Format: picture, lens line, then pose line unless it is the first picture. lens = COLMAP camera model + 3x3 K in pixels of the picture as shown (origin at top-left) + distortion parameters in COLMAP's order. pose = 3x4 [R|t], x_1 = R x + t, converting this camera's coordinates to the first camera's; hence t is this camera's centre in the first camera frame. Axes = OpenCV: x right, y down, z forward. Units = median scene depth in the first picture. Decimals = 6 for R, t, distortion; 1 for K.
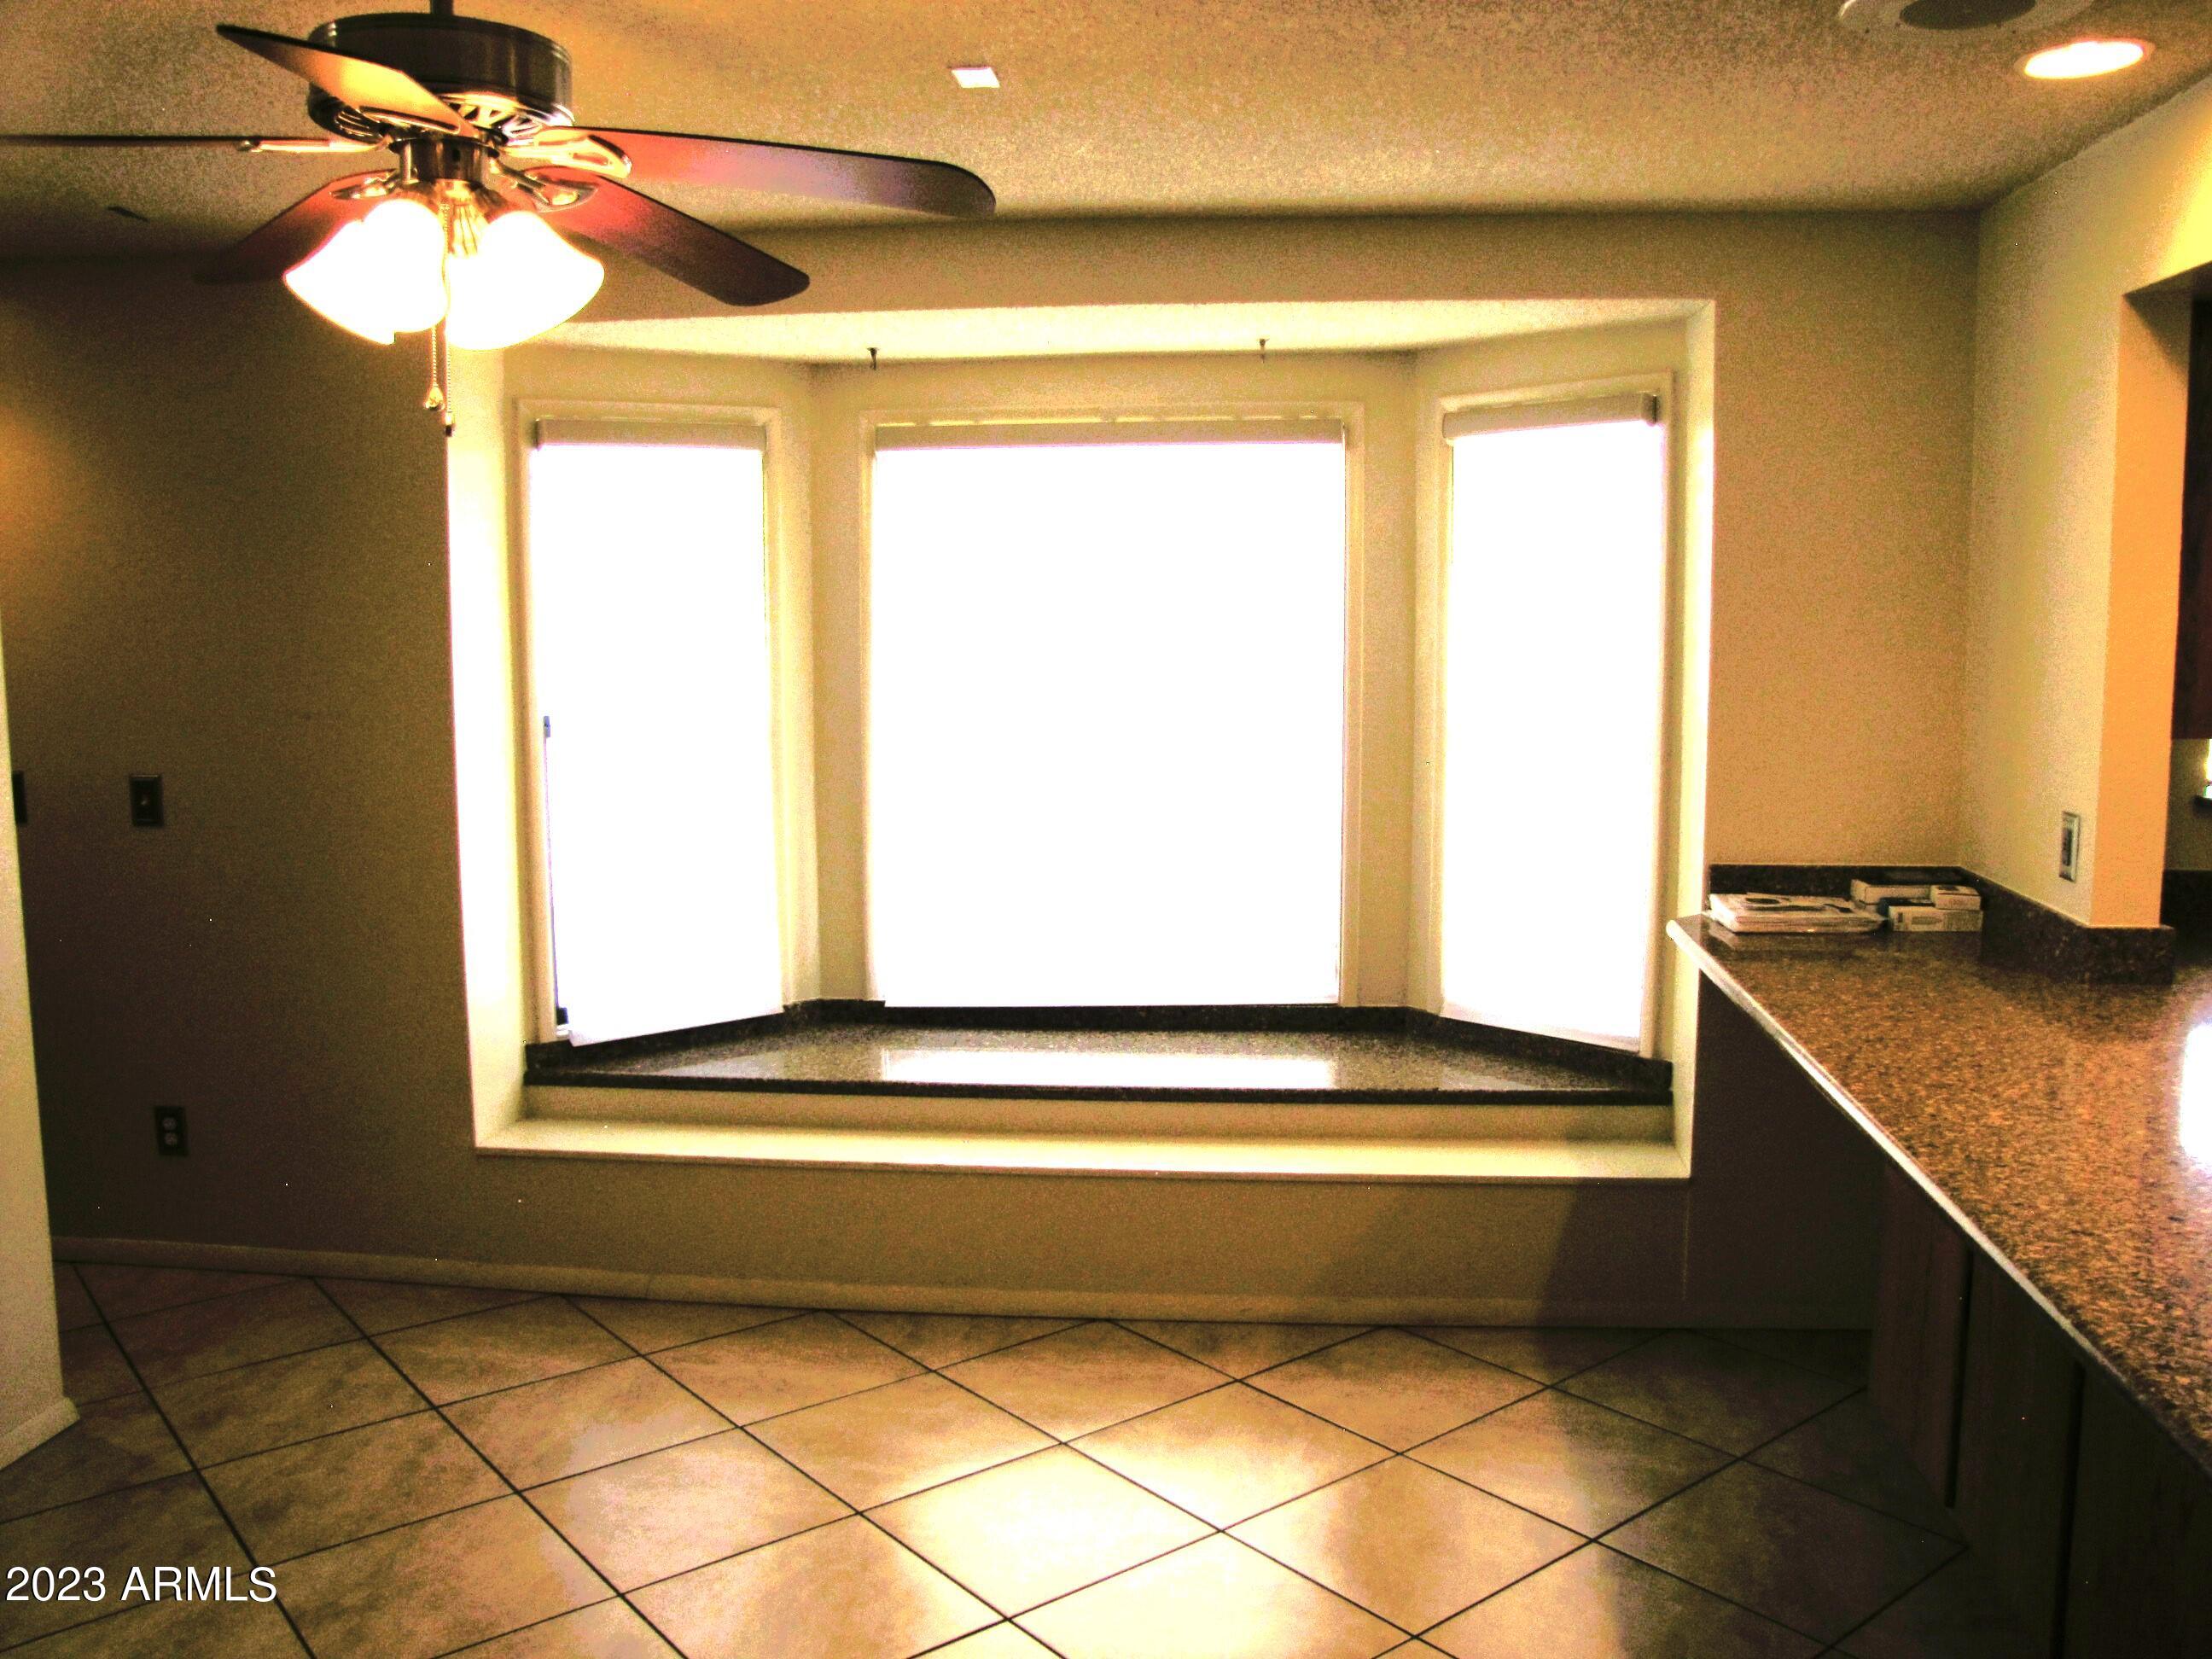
lens RADIAL K [[1763.0, 0, 1106.0], [0, 1763.0, 829.5], [0, 0, 1]] dist [-0.113378, -0.001180]
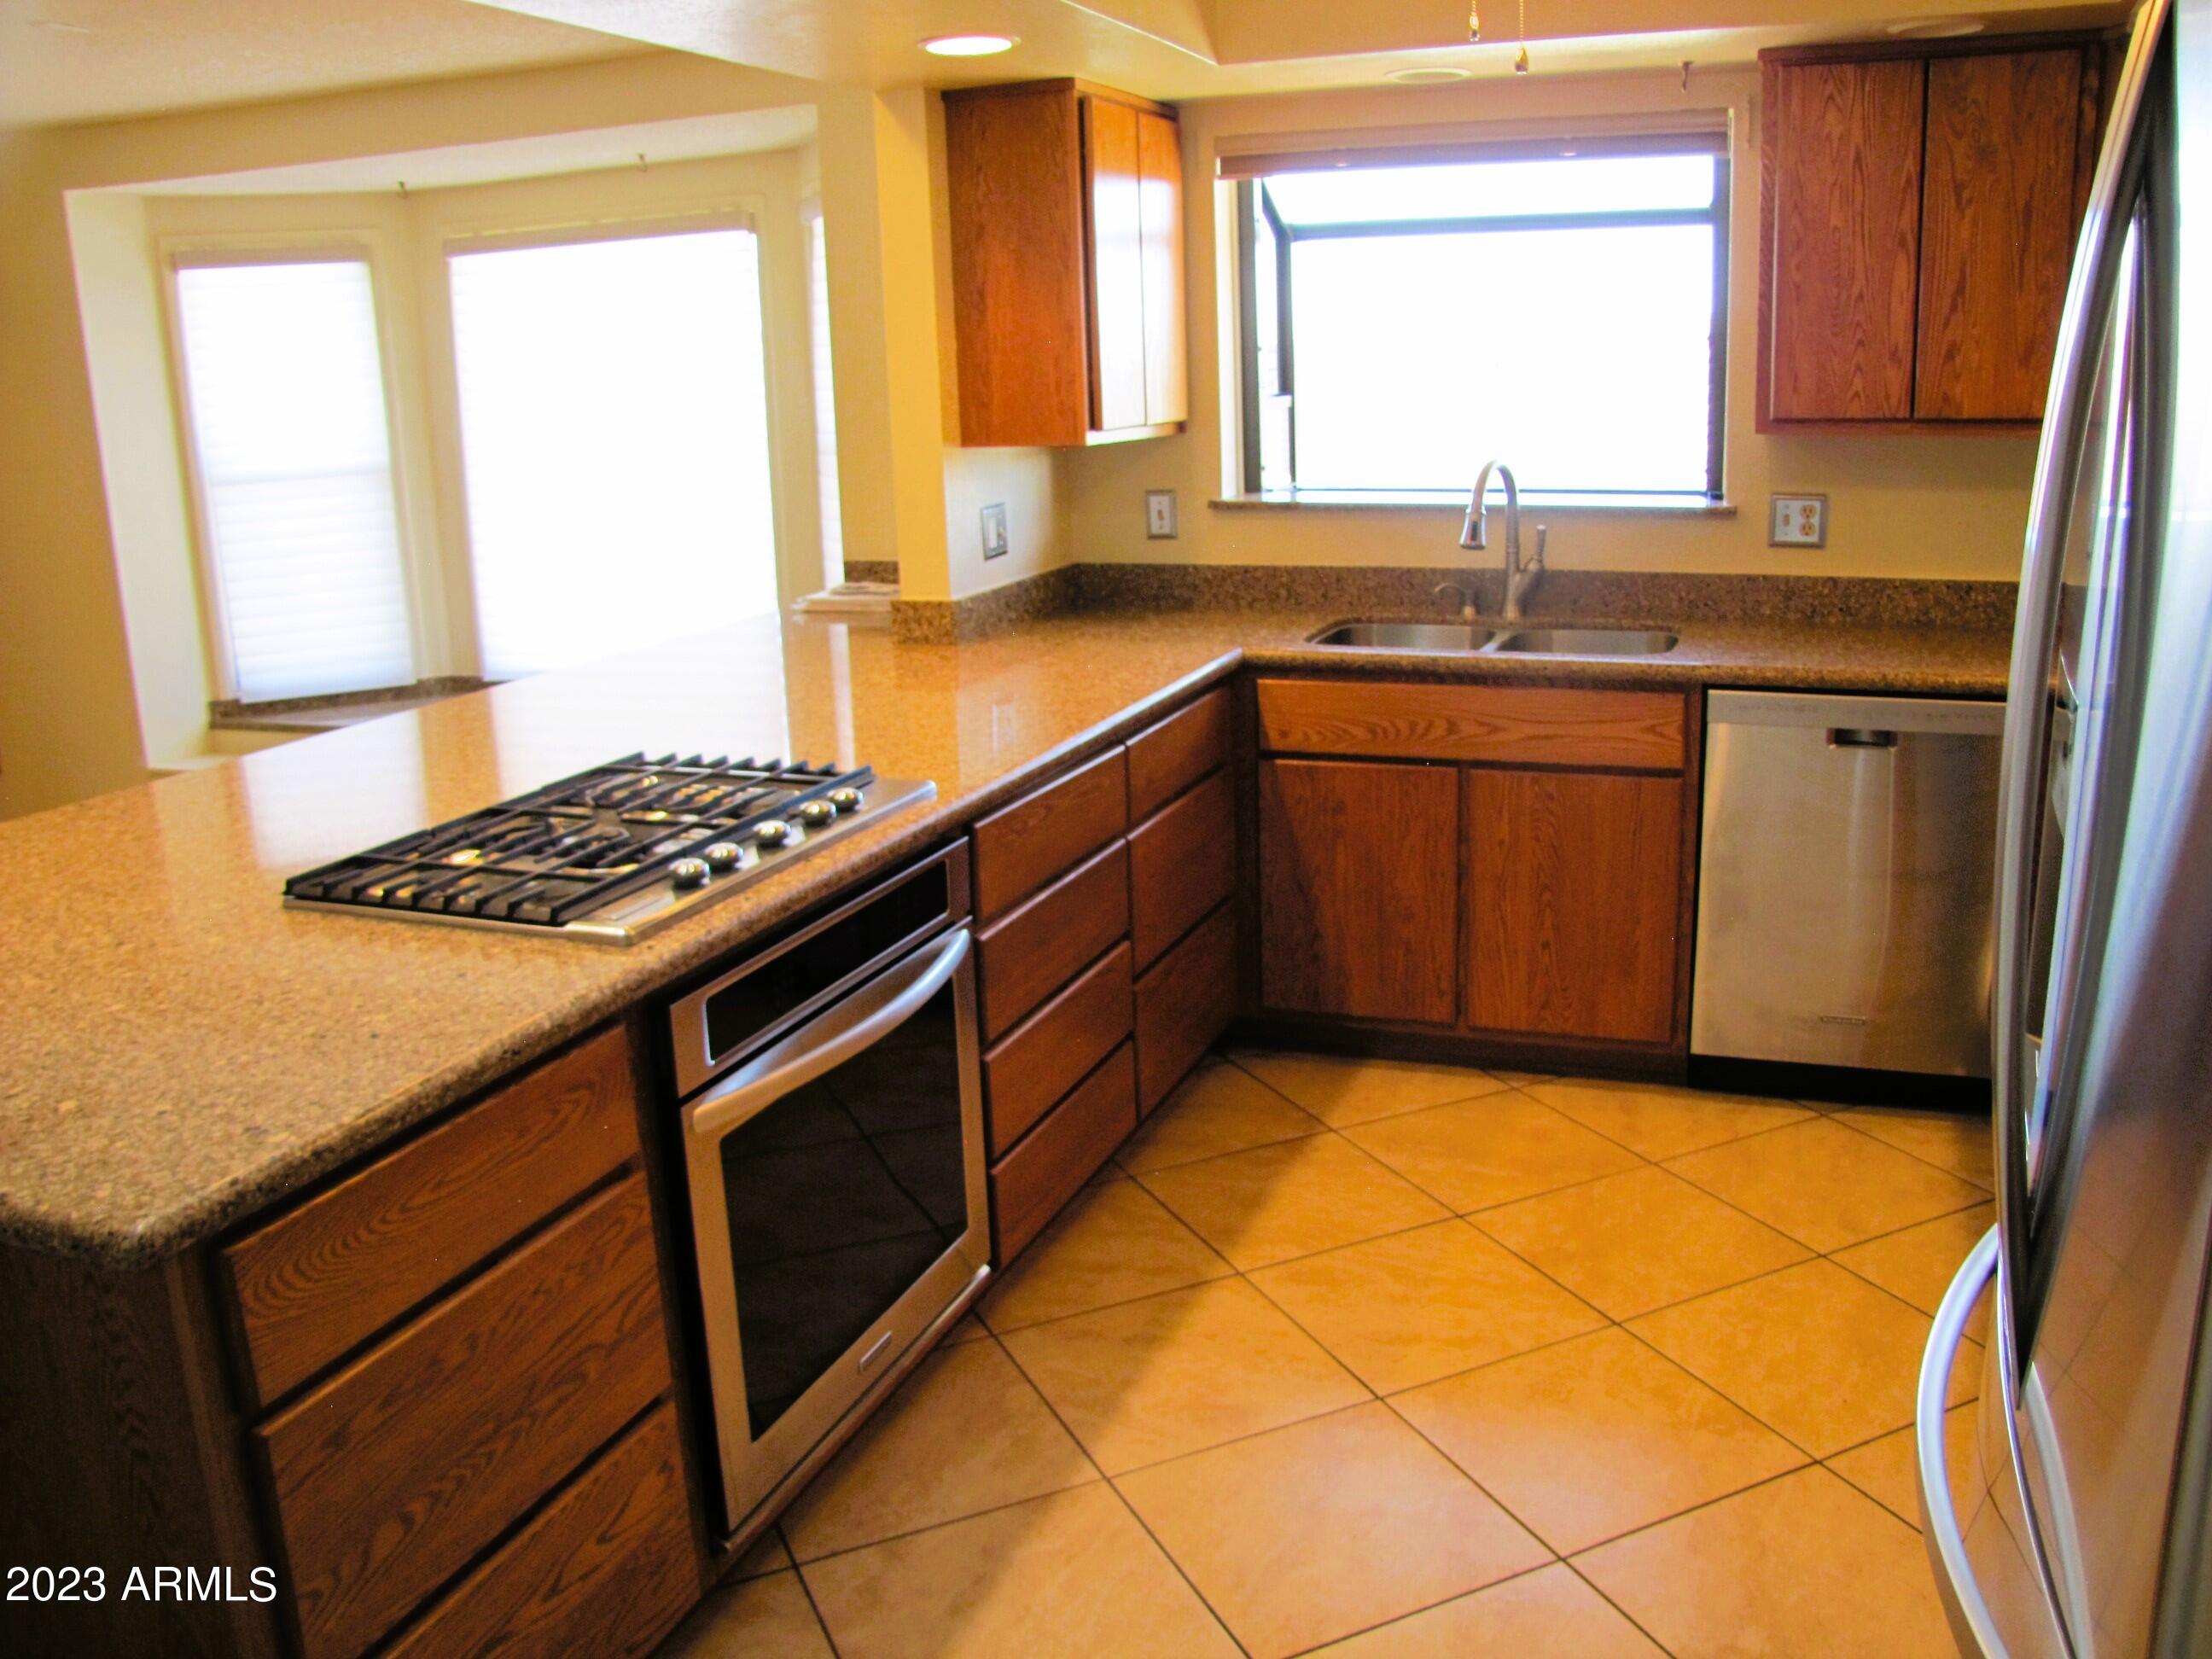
lens RADIAL K [[1796.4, 0, 1106.0], [0, 1796.4, 829.5], [0, 0, 1]] dist [-0.037455, 0.002292]
pose [[0.959059, 0.038341, -0.280600, 0.792570], [-0.001558, 0.991493, 0.130152, 0.036950], [0.283203, -0.124386, 0.950960, -0.197877]]
